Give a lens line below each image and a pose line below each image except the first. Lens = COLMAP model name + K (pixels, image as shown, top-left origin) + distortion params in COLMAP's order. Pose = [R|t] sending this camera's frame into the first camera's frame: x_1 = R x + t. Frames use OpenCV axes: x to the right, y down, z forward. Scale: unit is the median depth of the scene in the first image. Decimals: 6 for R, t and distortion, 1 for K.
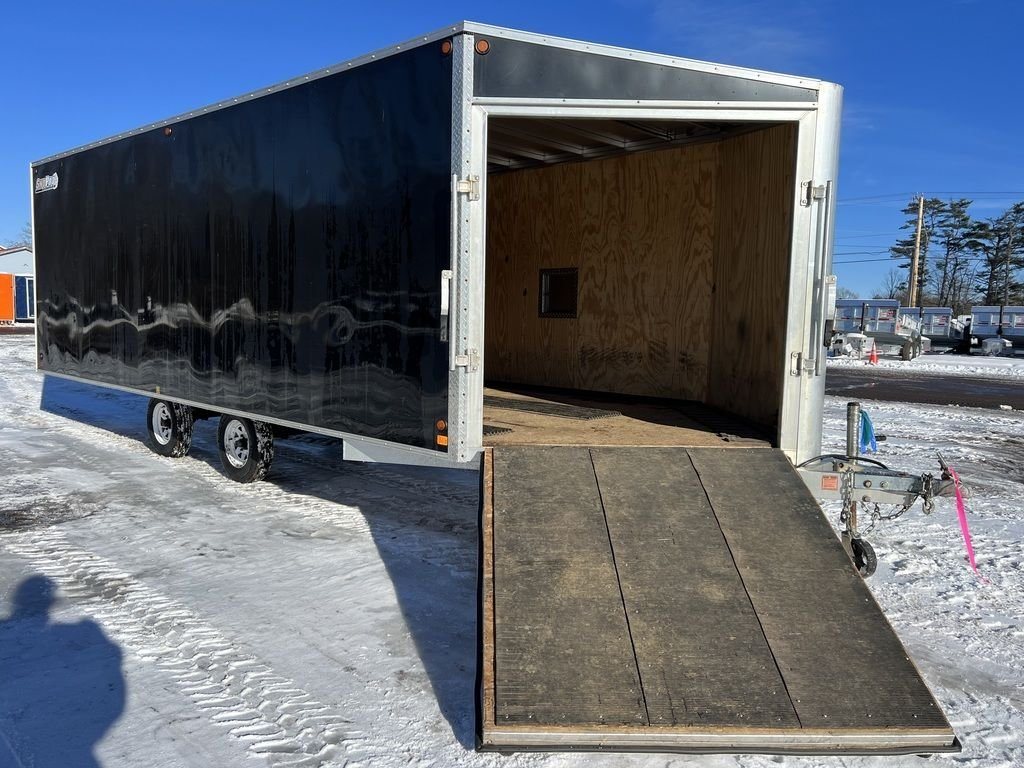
lens RADIAL K [[768.5, 0, 492.3], [0, 768.5, 390.0], [0, 0, 1]] dist [0.071503, -0.080865]
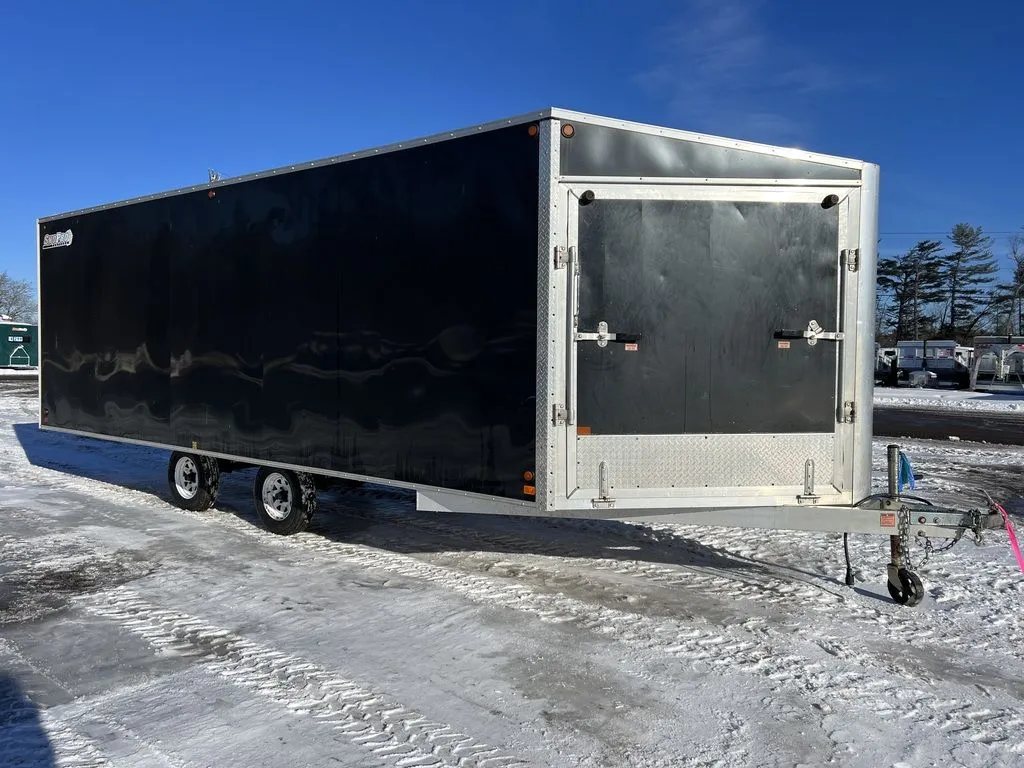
lens RADIAL K [[768.5, 0, 492.3], [0, 768.5, 390.0], [0, 0, 1]] dist [0.071503, -0.080865]
pose [[0.996546, -0.018486, 0.080961, -0.185211], [0.022413, 0.998602, -0.047872, -0.021559], [-0.079963, 0.049521, 0.995567, -0.056241]]
